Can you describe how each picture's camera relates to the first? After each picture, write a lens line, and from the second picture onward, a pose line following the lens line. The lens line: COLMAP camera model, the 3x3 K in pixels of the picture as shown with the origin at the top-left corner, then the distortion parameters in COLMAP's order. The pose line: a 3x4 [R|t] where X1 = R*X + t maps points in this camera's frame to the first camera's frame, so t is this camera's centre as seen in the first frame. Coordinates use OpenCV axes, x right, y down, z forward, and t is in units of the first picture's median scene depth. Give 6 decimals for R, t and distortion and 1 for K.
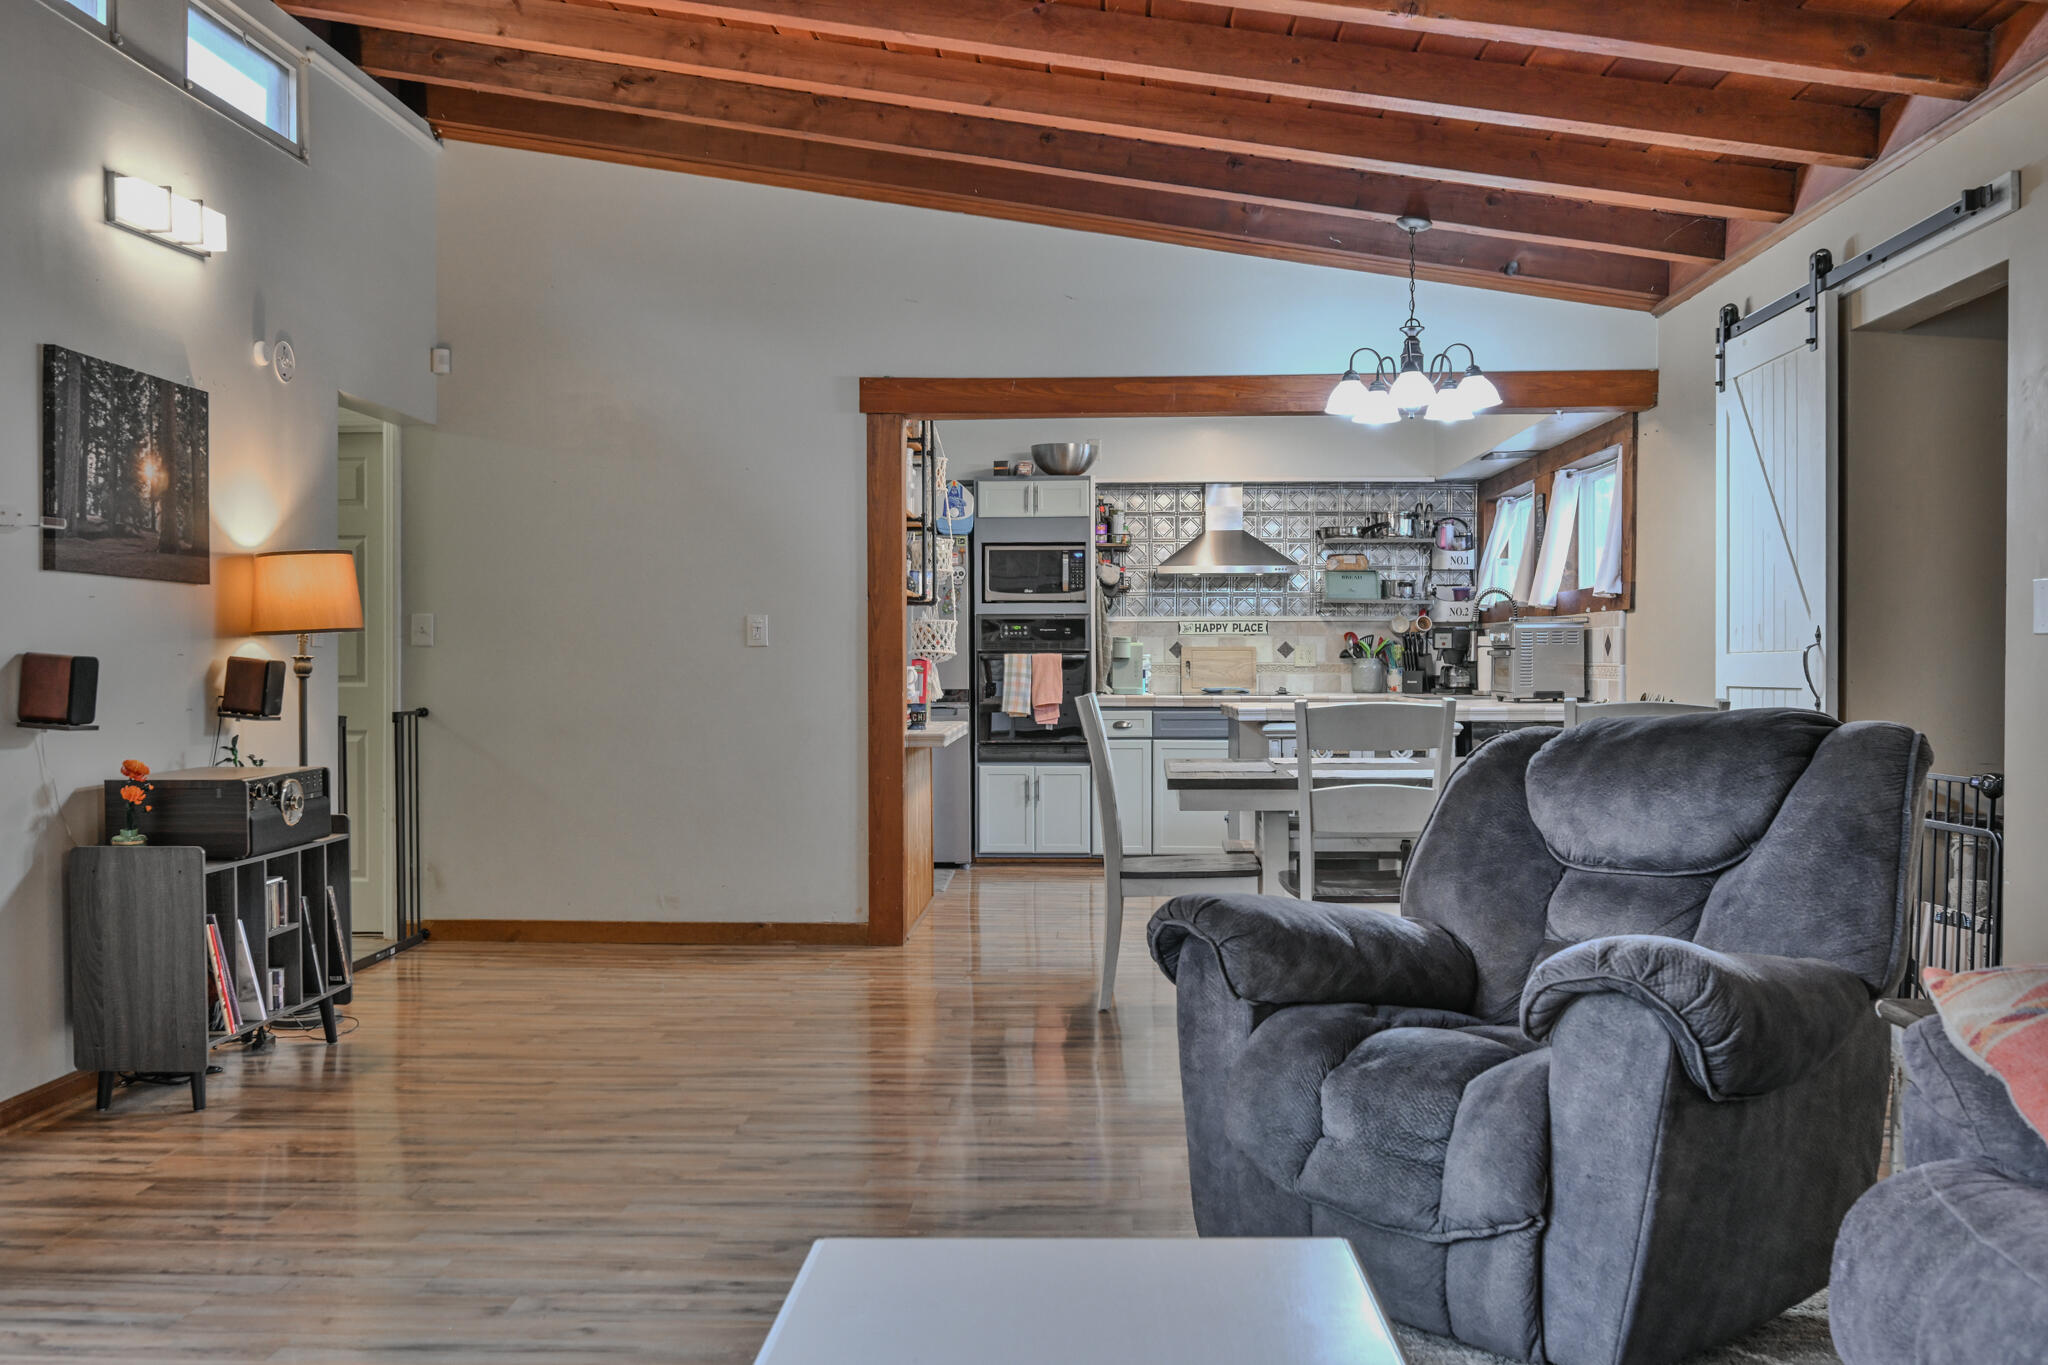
lens RADIAL K [[1785.7, 0, 1019.8], [0, 1785.7, 684.0], [0, 0, 1]] dist [0.003732, 0.001707]
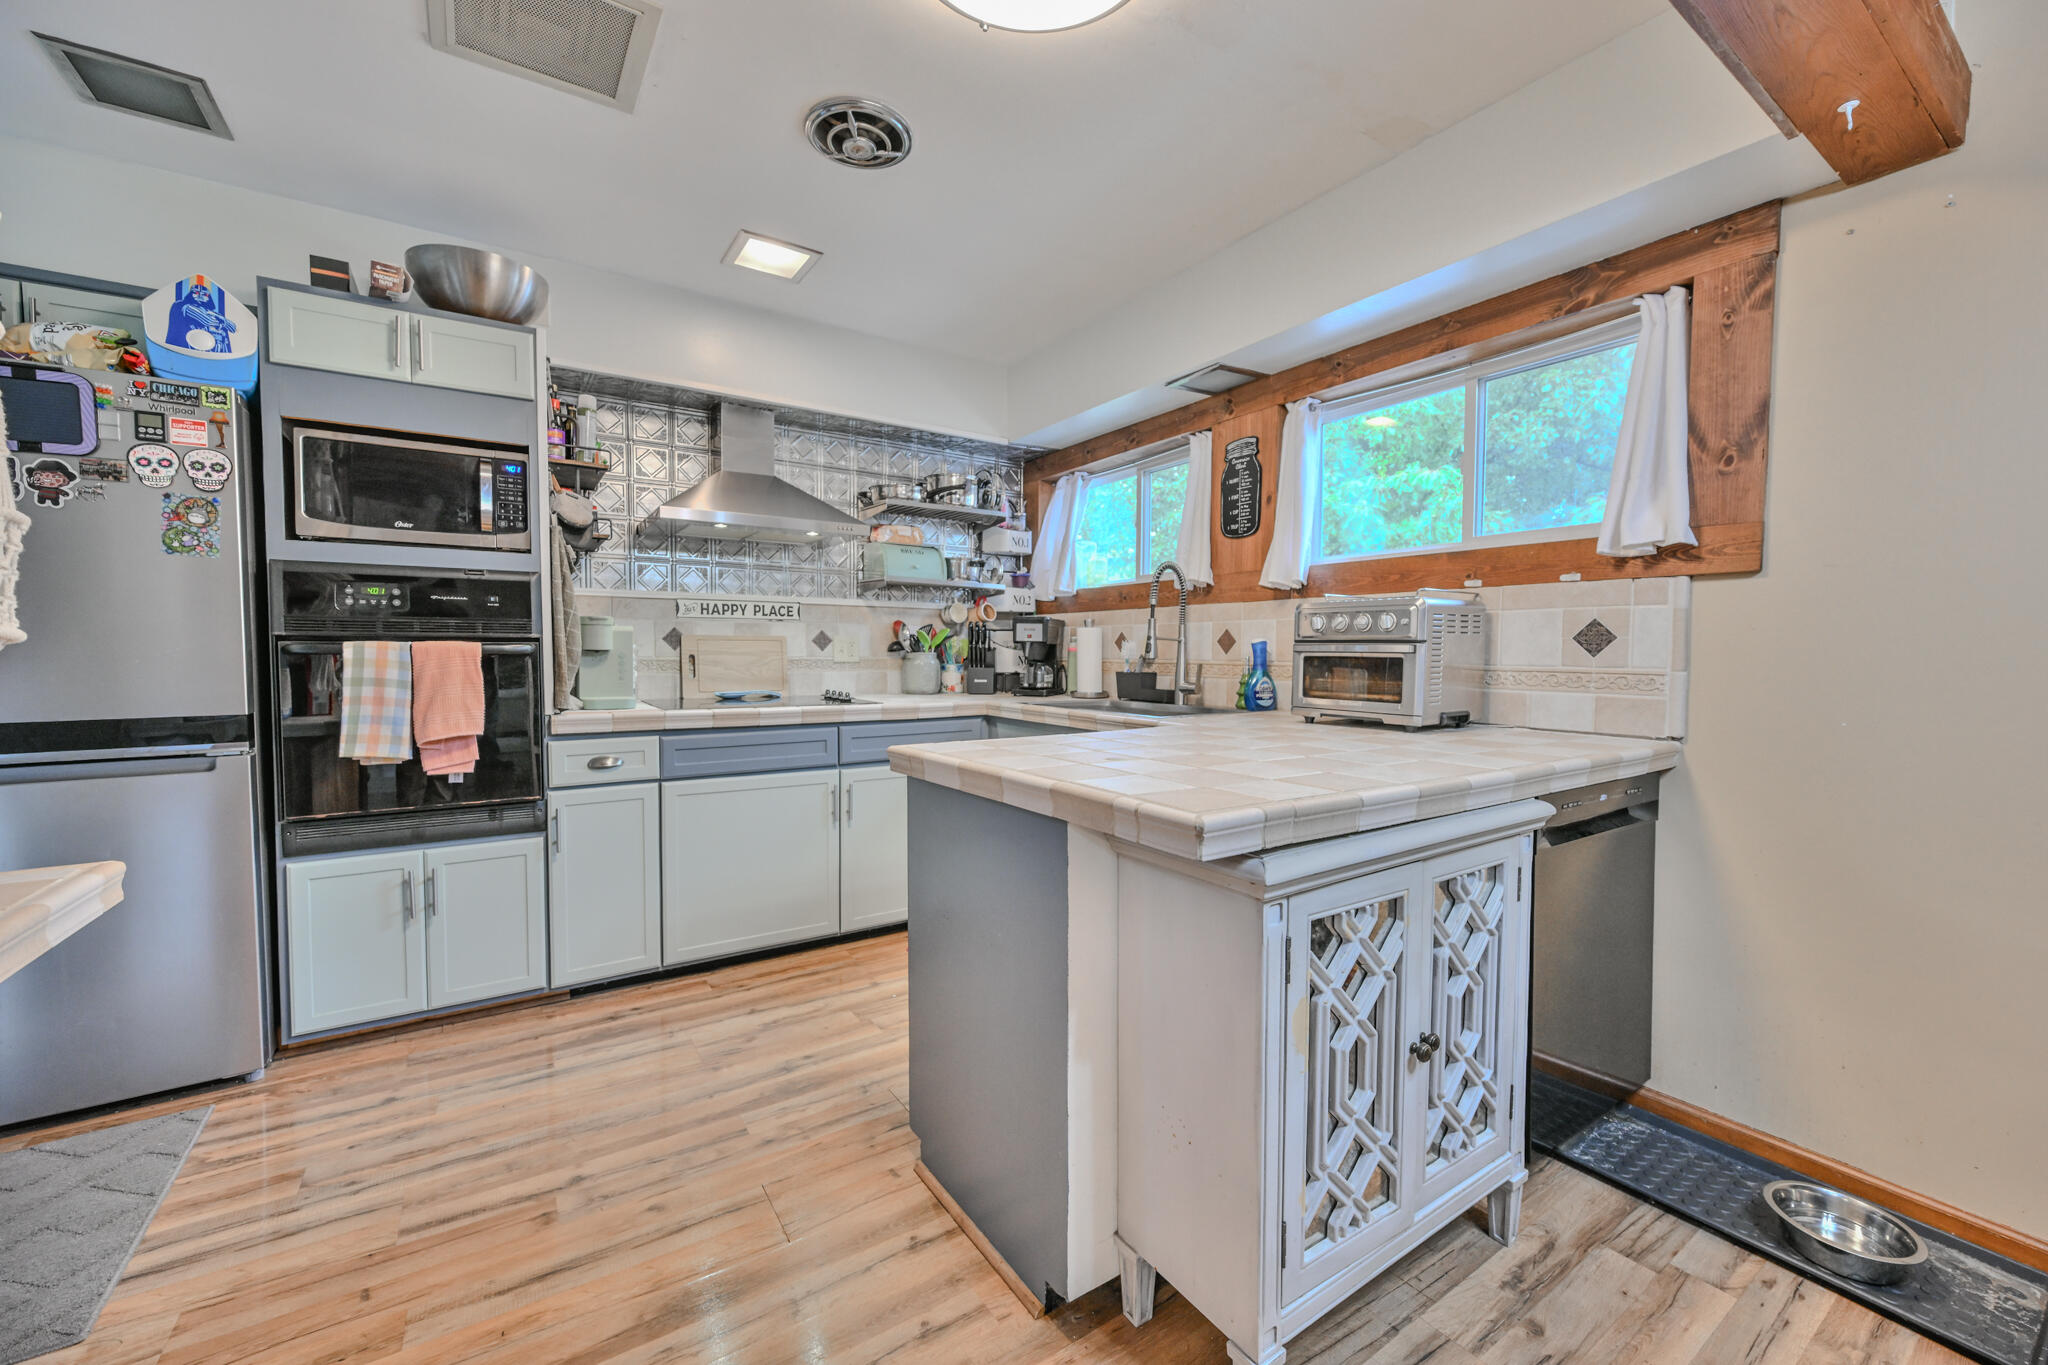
lens RADIAL K [[794.1, 0, 1016.7], [0, 794.1, 679.7], [0, 0, 1]] dist [0.001853, 0.000769]
pose [[0.806994, -0.015663, 0.590352, 0.011758], [0.001433, 0.999697, 0.024565, -0.010993], [-0.590558, -0.018977, 0.806772, 0.697870]]
